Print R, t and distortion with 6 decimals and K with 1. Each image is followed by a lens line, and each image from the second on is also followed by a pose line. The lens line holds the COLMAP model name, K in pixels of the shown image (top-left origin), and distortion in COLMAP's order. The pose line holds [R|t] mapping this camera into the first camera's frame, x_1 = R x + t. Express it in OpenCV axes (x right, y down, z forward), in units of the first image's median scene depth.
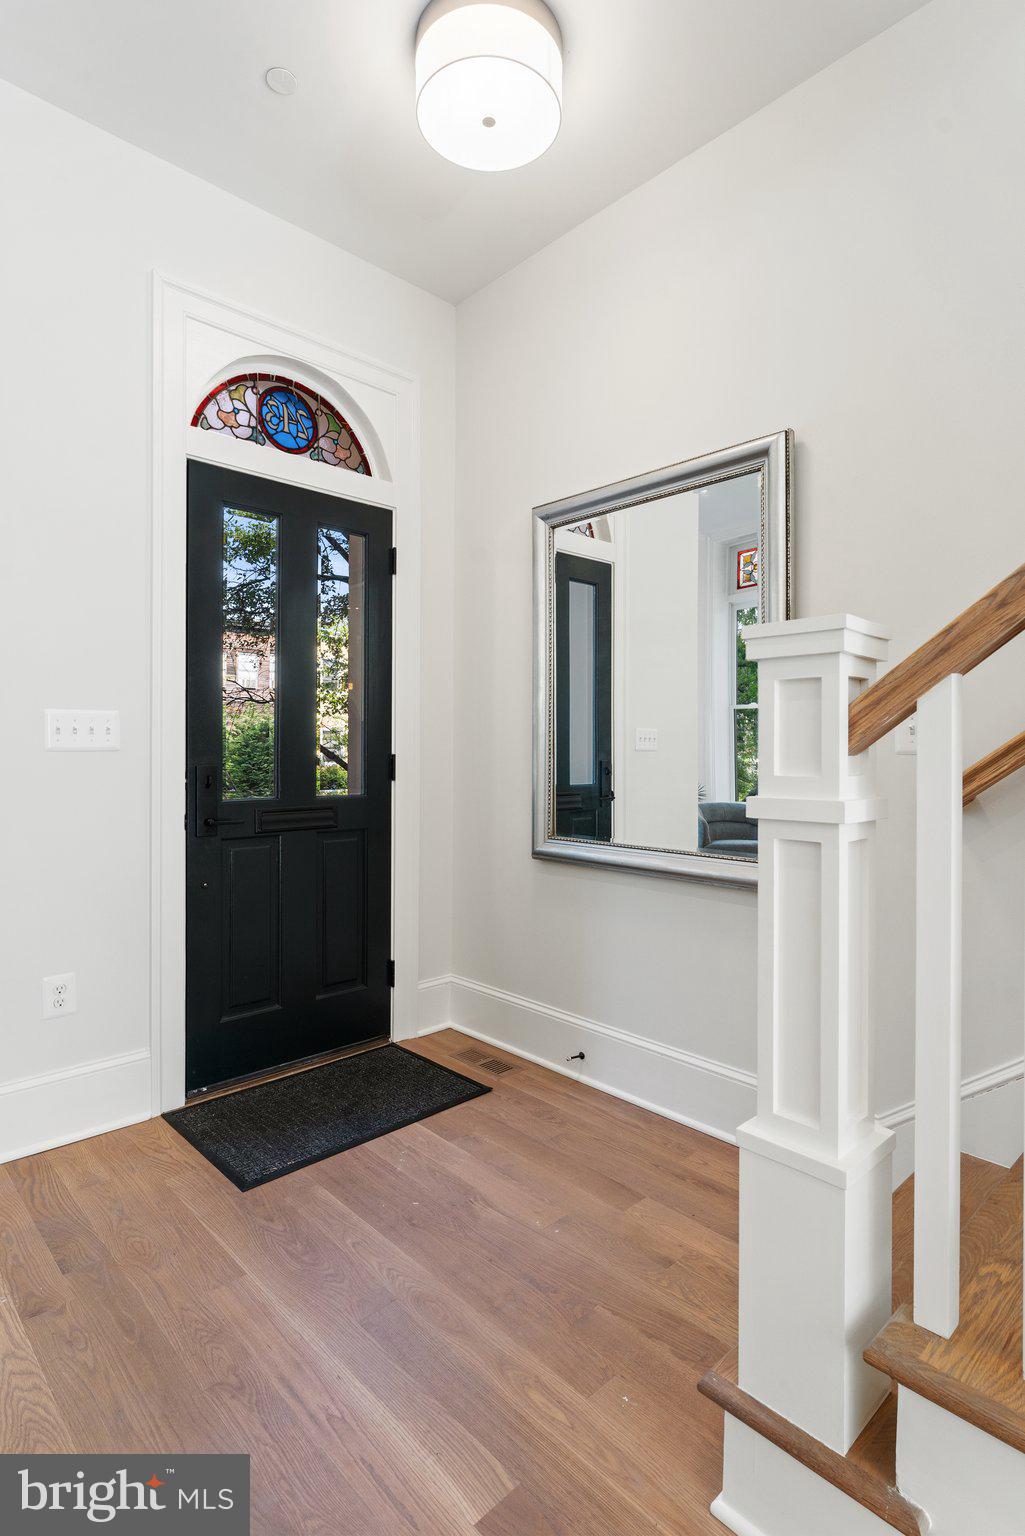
lens RADIAL K [[779.8, 0, 515.4], [0, 779.8, 758.5], [0, 0, 1]] dist [-0.004565, 0.000295]
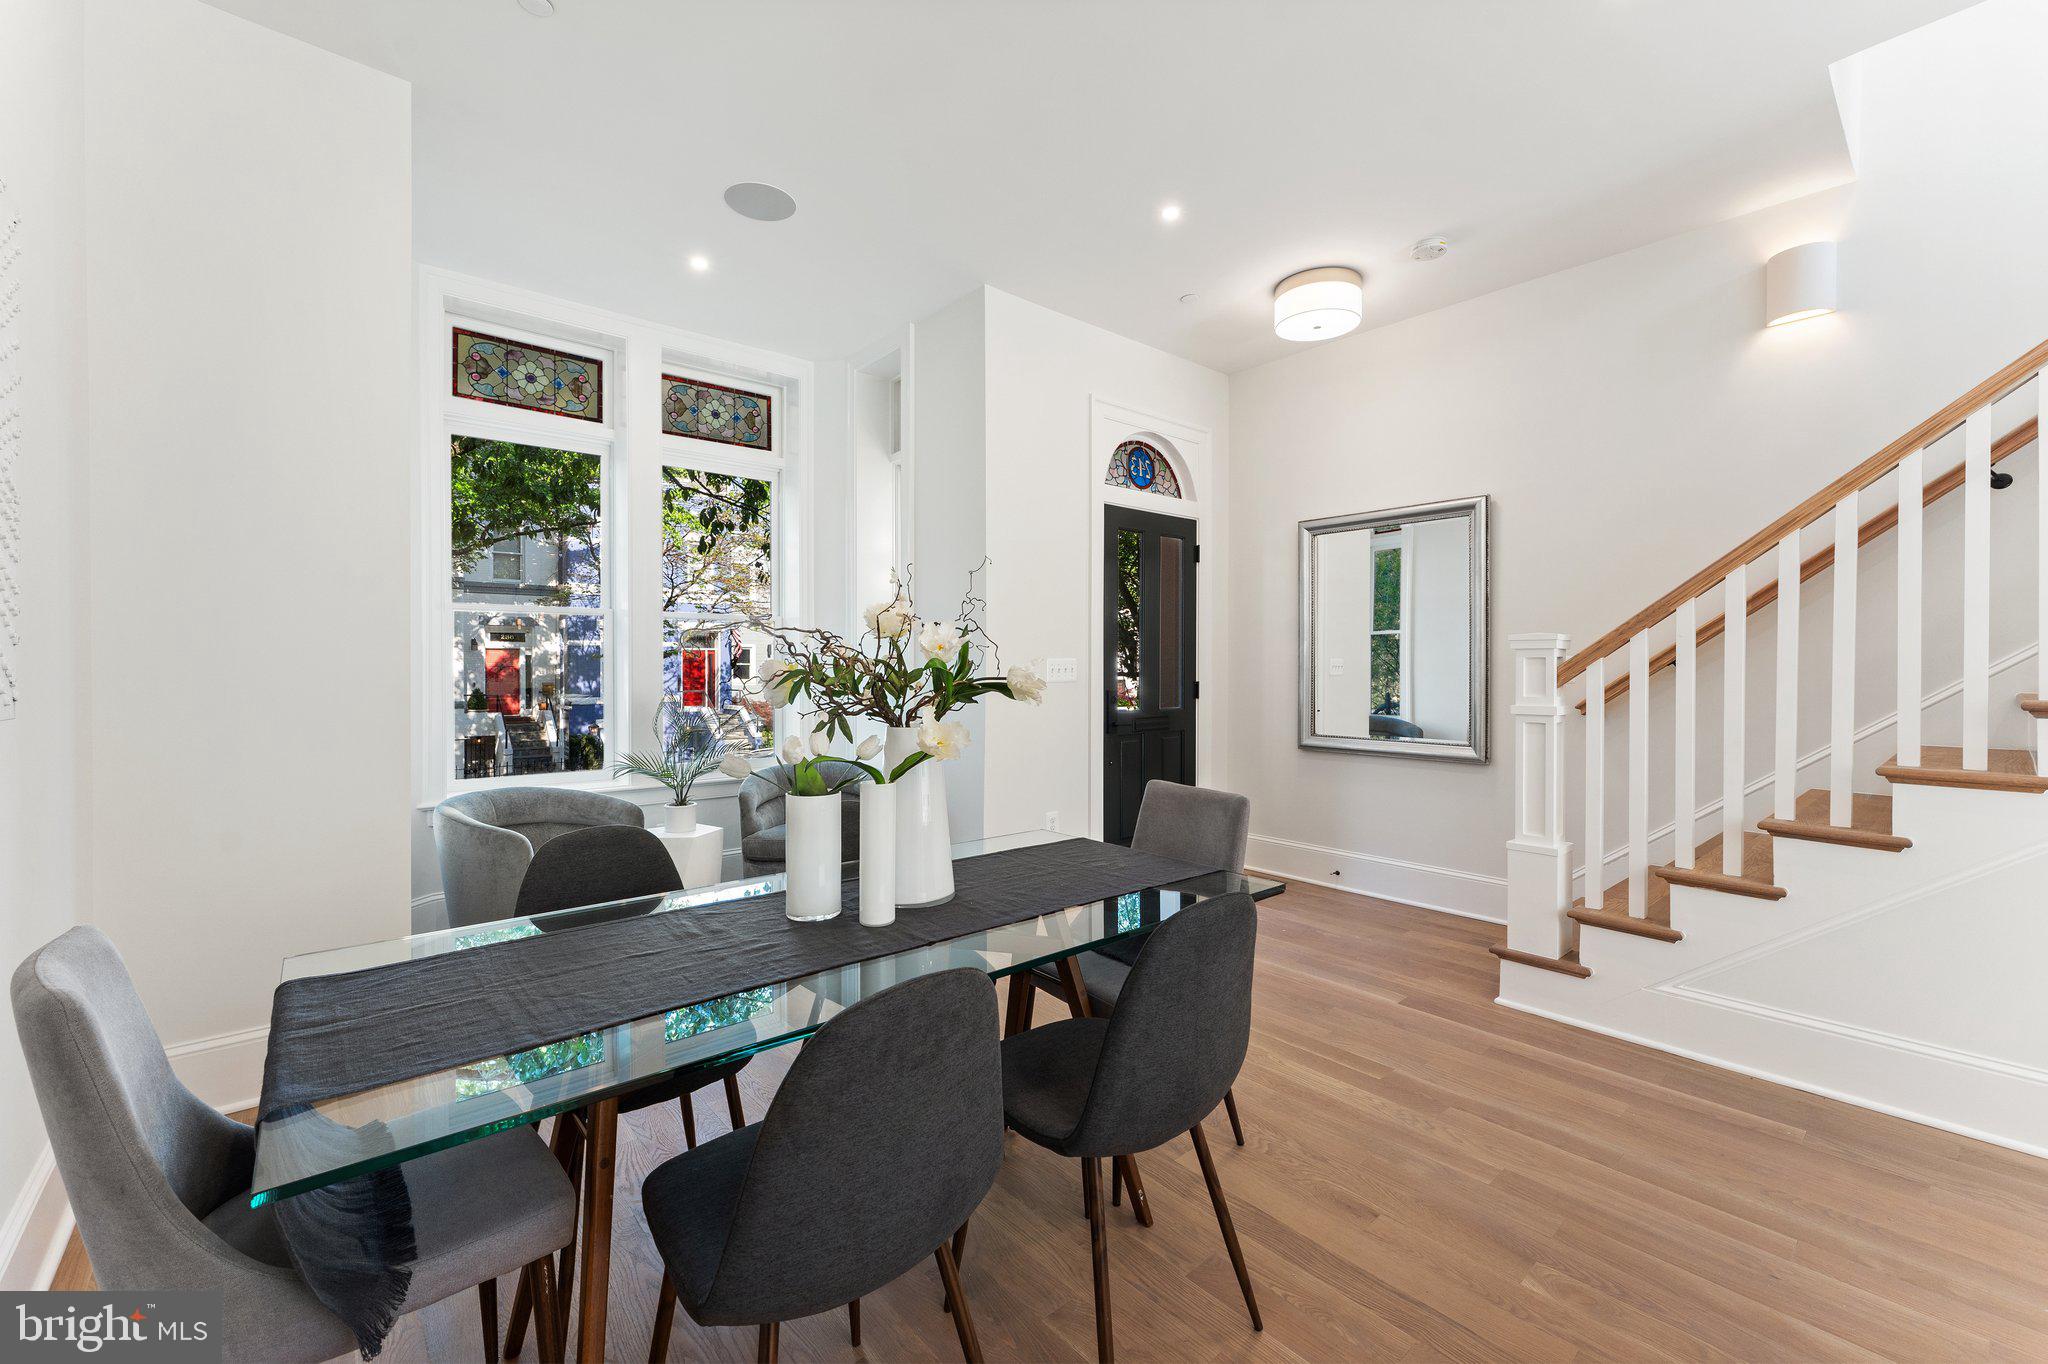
lens RADIAL K [[835.6, 0, 1019.5], [0, 835.6, 681.0], [0, 0, 1]] dist [-0.001158, -0.000571]
pose [[0.998659, -0.004886, -0.051544, -0.462376], [0.005328, 0.999950, 0.008442, -0.023930], [0.051500, -0.008705, 0.998635, -0.706776]]
